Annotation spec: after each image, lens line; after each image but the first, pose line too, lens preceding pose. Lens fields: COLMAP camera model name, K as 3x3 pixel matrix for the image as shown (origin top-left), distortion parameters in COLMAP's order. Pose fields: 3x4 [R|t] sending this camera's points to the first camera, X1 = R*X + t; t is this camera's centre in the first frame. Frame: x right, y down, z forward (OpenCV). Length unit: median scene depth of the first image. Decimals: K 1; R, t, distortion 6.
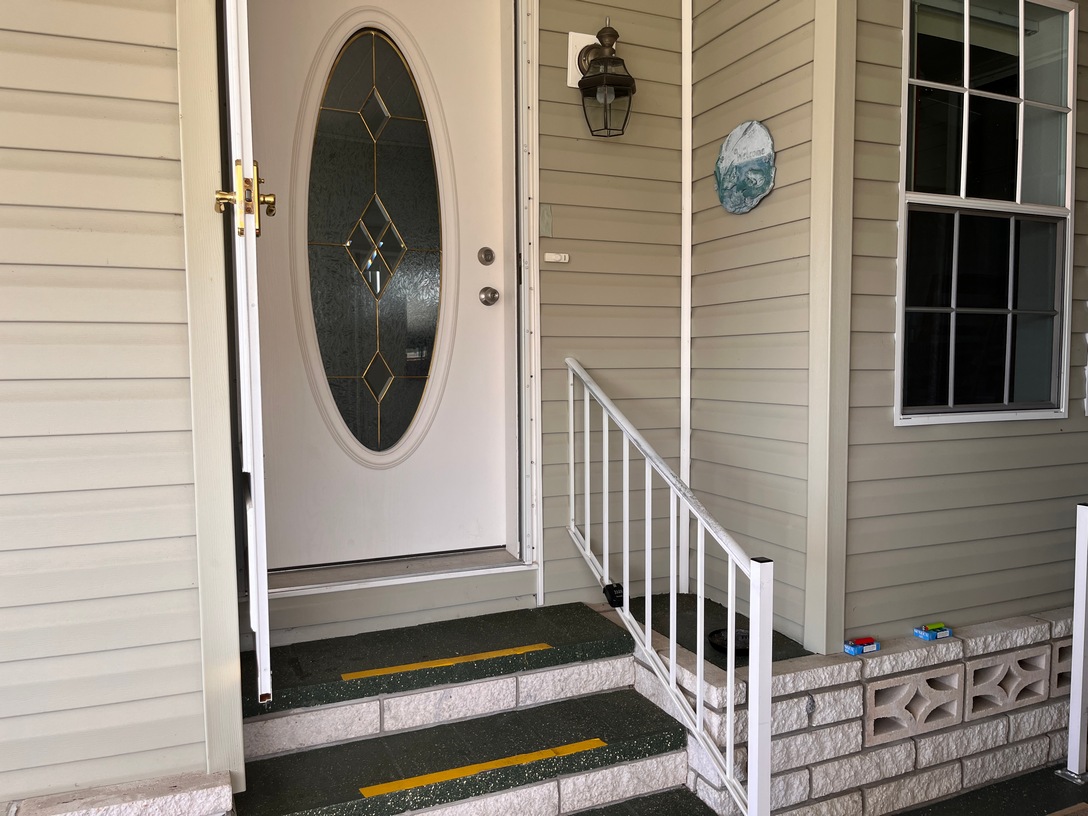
lens RADIAL K [[829.4, 0, 542.9], [0, 829.4, 411.0], [0, 0, 1]] dist [0.050418, -0.075625]
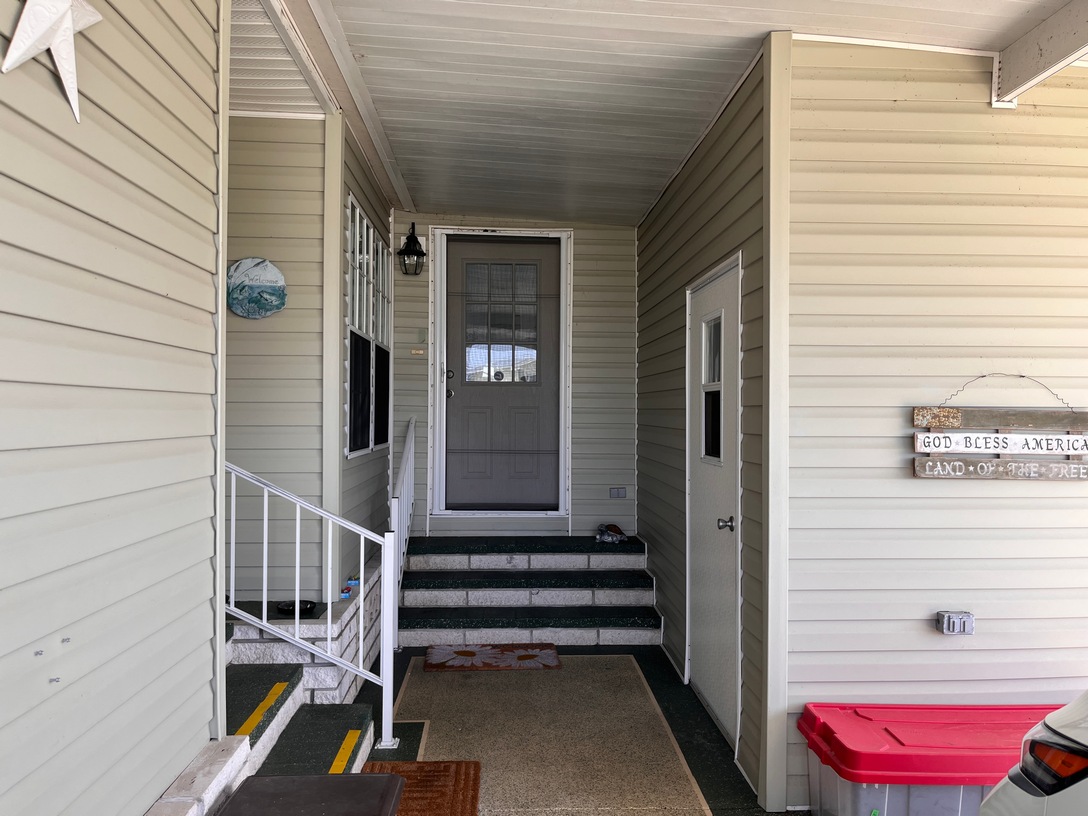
lens RADIAL K [[829.4, 0, 544.5], [0, 829.4, 410.3], [0, 0, 1]] dist [0.050418, -0.075625]
pose [[0.341914, 0.015931, 0.939596, -0.981684], [0.053121, 0.997930, -0.036251, 0.000871], [-0.938229, 0.062307, 0.340360, 0.044007]]
